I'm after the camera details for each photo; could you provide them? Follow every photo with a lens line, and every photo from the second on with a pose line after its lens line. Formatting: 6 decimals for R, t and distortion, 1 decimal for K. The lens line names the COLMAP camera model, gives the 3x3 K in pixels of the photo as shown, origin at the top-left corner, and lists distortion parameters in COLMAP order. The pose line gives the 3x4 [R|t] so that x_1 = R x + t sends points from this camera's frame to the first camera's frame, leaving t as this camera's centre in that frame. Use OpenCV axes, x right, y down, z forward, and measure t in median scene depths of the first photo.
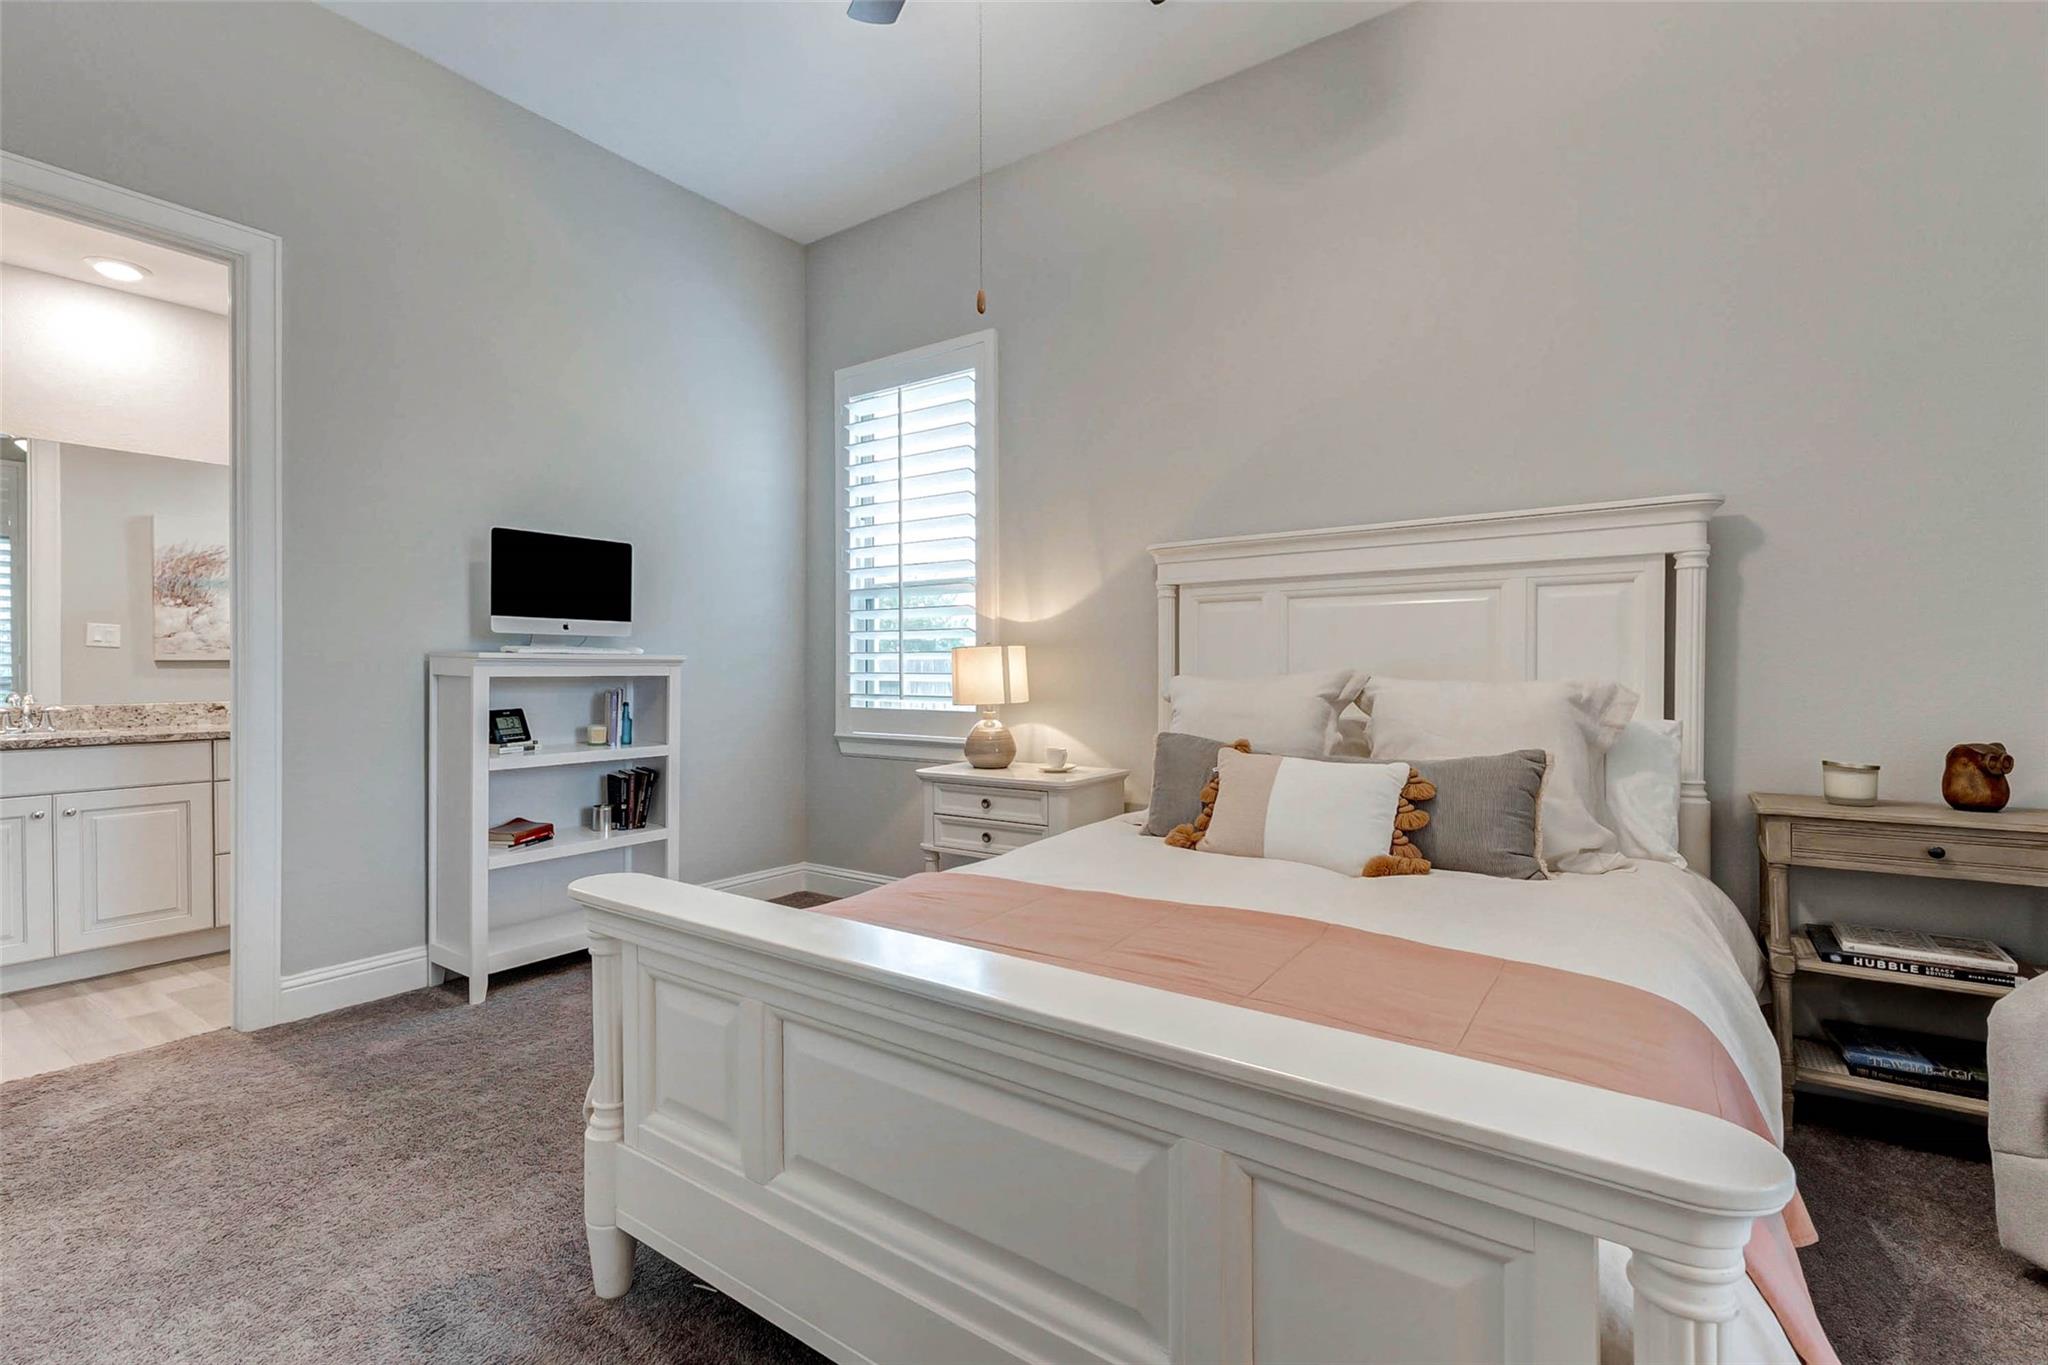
lens RADIAL K [[932.1, 0, 1027.7], [0, 932.1, 682.0], [0, 0, 1]] dist [0.008694, -0.001377]
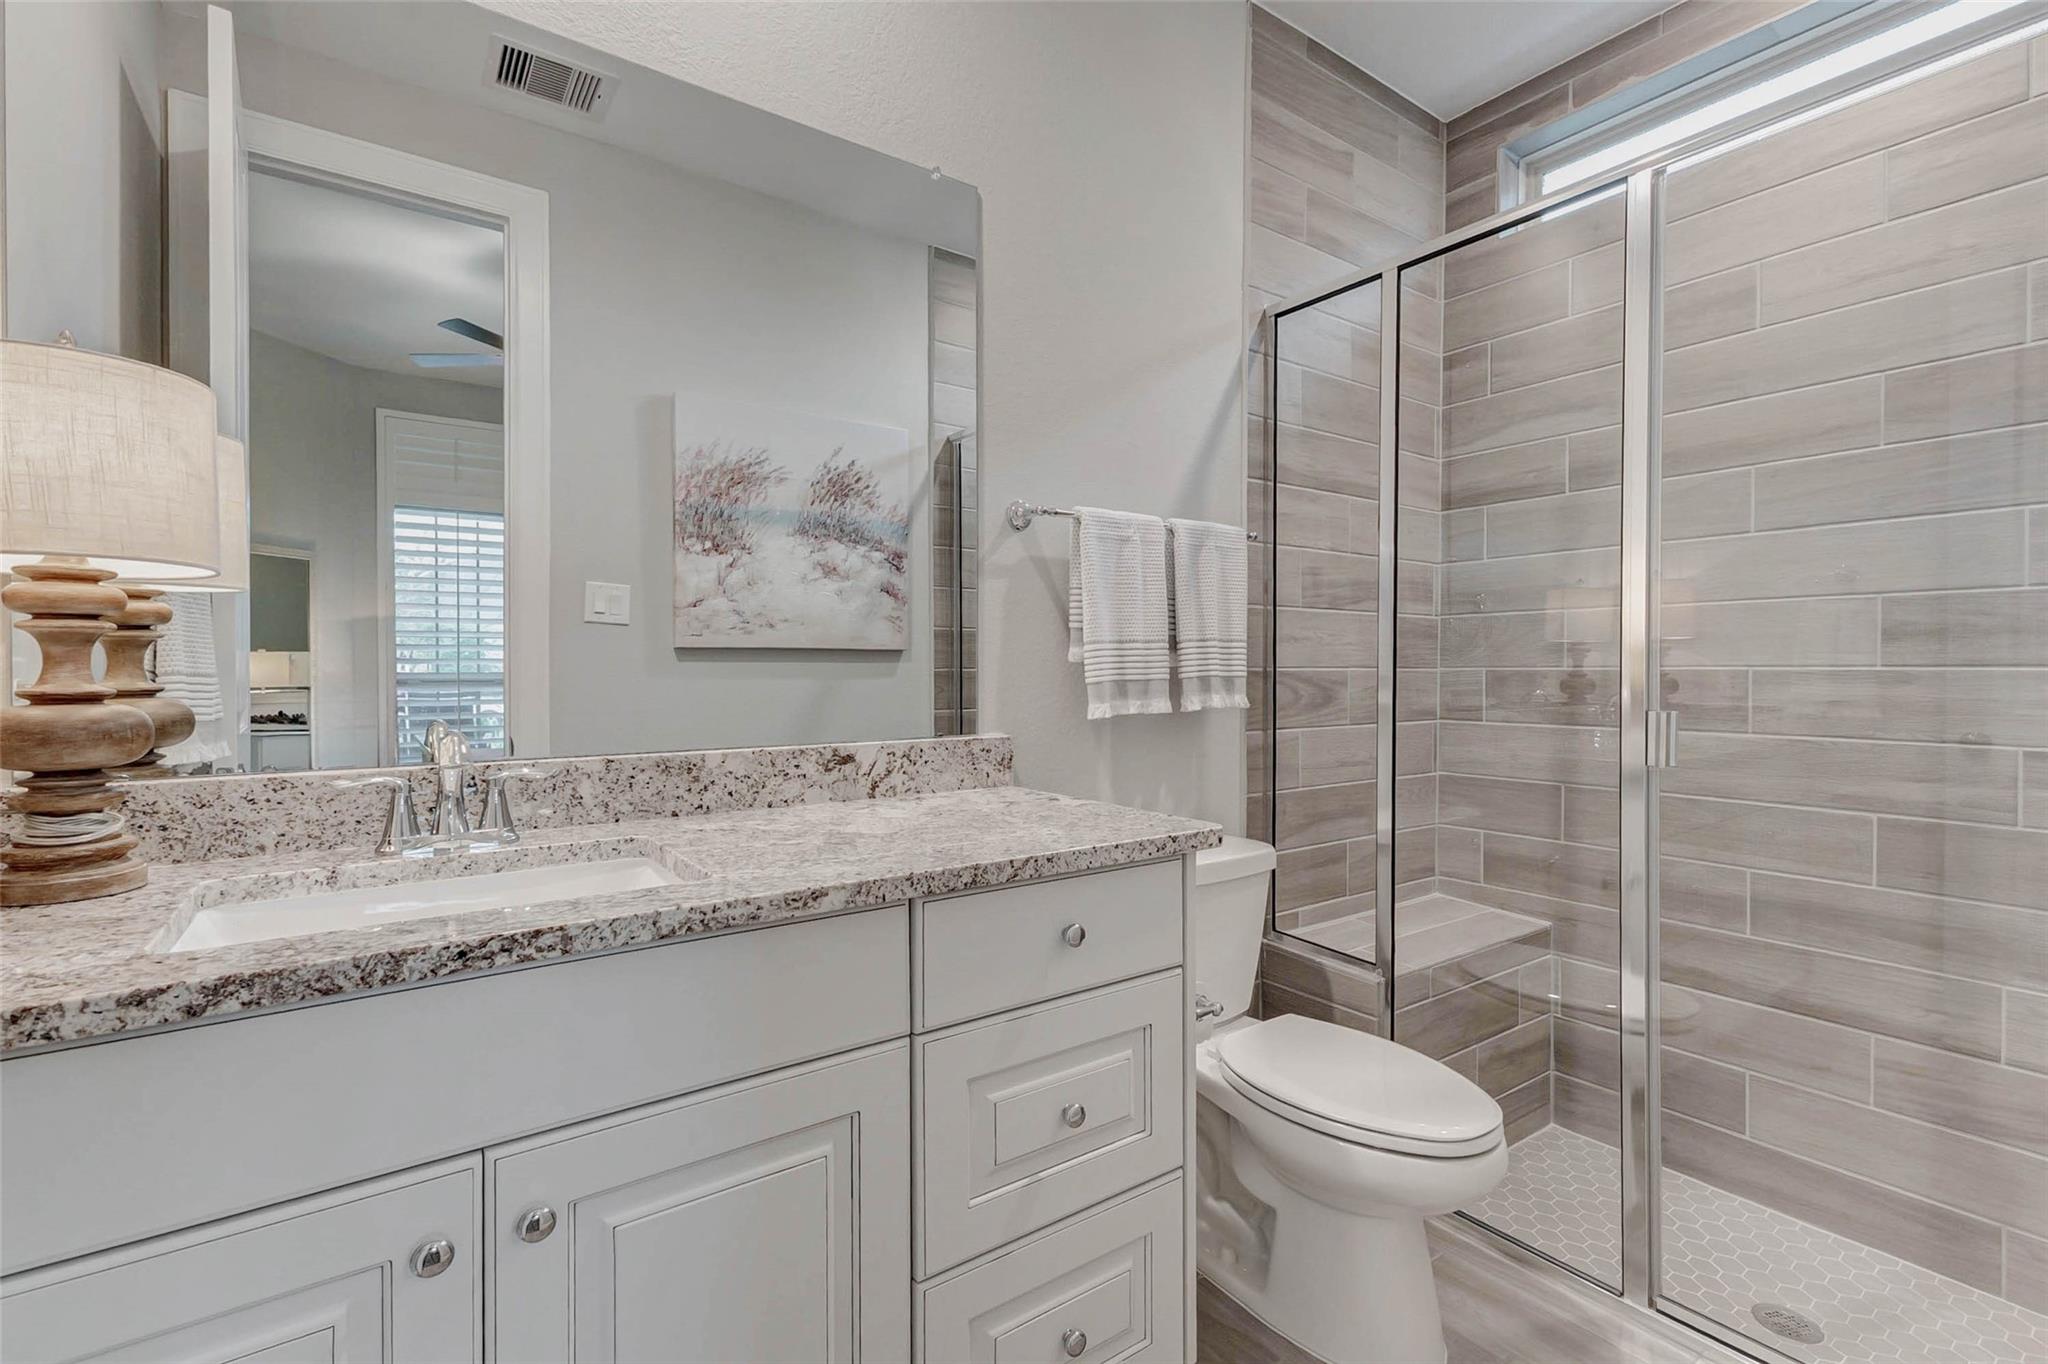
lens RADIAL K [[932.1, 0, 1024.9], [0, 932.1, 674.1], [0, 0, 1]] dist [0.008694, -0.001377]
pose [[0.942028, 0.003531, -0.335517, -0.544527], [-0.003830, 0.999993, -0.000231, -0.007125], [0.335513, 0.001503, 0.942034, 0.540536]]
